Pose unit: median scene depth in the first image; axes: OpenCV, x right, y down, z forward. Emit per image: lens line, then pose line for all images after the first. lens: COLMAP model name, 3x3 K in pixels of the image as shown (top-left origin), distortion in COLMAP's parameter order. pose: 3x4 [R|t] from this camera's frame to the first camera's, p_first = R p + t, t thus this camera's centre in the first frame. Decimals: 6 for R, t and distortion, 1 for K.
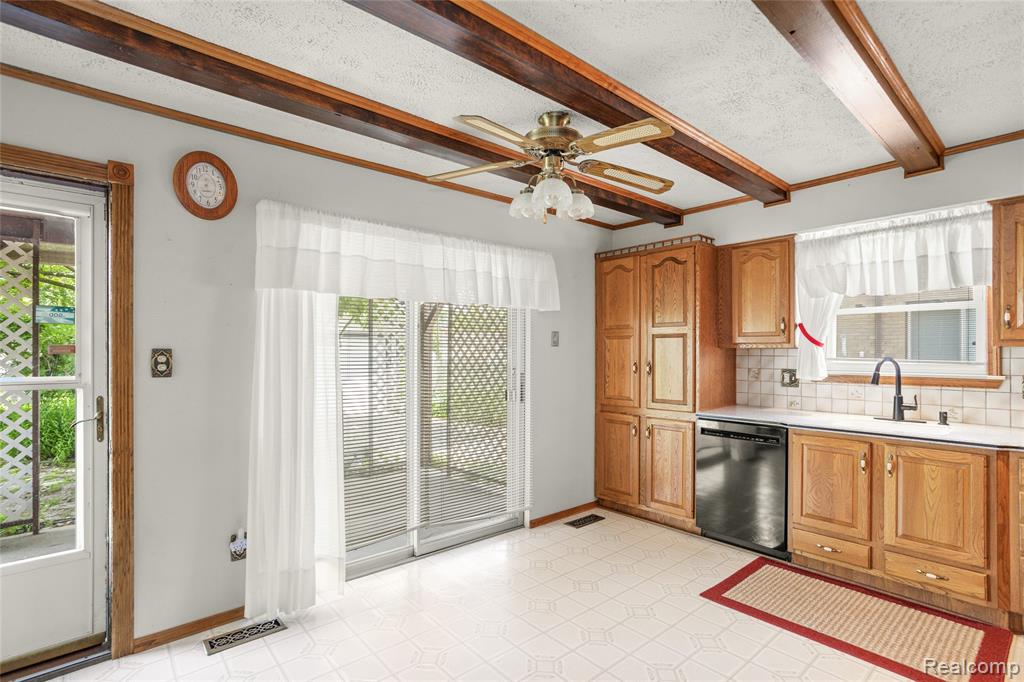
lens RADIAL K [[491.9, 0, 506.5], [0, 491.9, 351.8], [0, 0, 1]] dist [-0.054143, 0.031021]
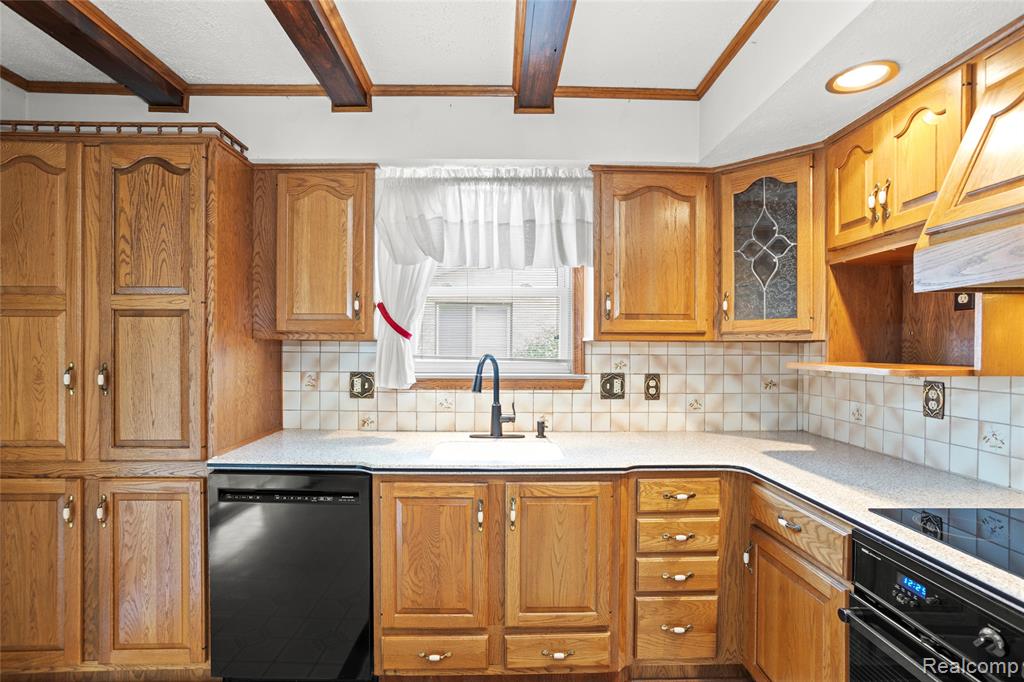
lens RADIAL K [[491.9, 0, 506.5], [0, 491.9, 351.8], [0, 0, 1]] dist [-0.054143, 0.031021]
pose [[0.635957, -0.002172, 0.771721, 0.203108], [-0.004162, 0.999972, 0.006245, 0.003003], [-0.771713, -0.007183, 0.635930, 0.446812]]
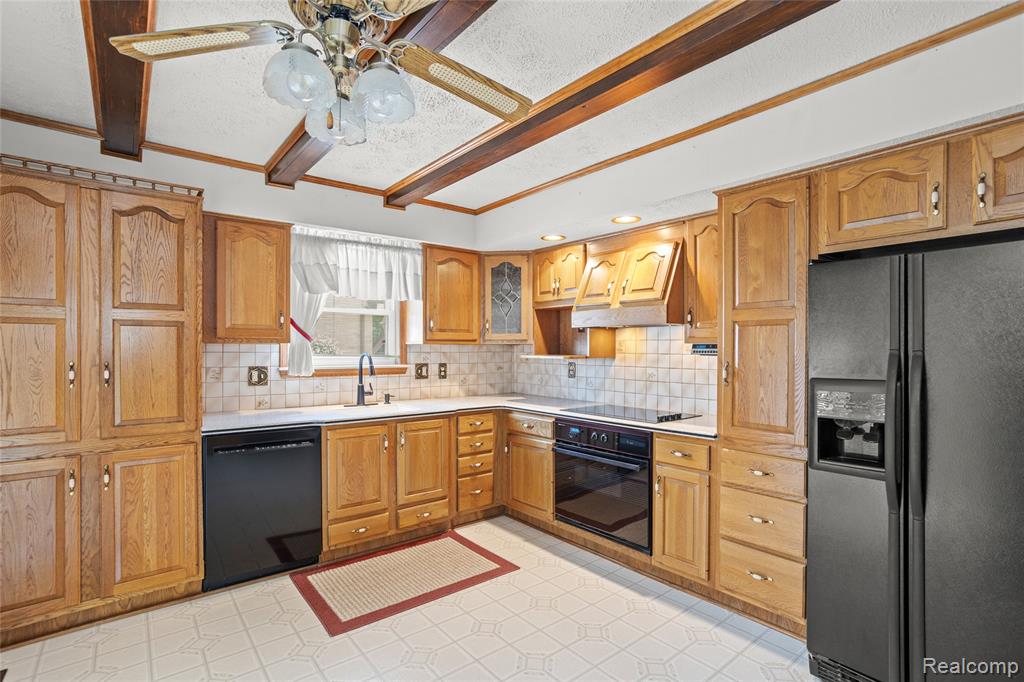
lens RADIAL K [[491.9, 0, 506.5], [0, 491.9, 351.8], [0, 0, 1]] dist [-0.054143, 0.031021]
pose [[0.032749, -0.007578, 0.999435, -0.347744], [-0.001815, 0.999969, 0.007641, 0.000423], [-0.999462, -0.002064, 0.032734, 0.544418]]
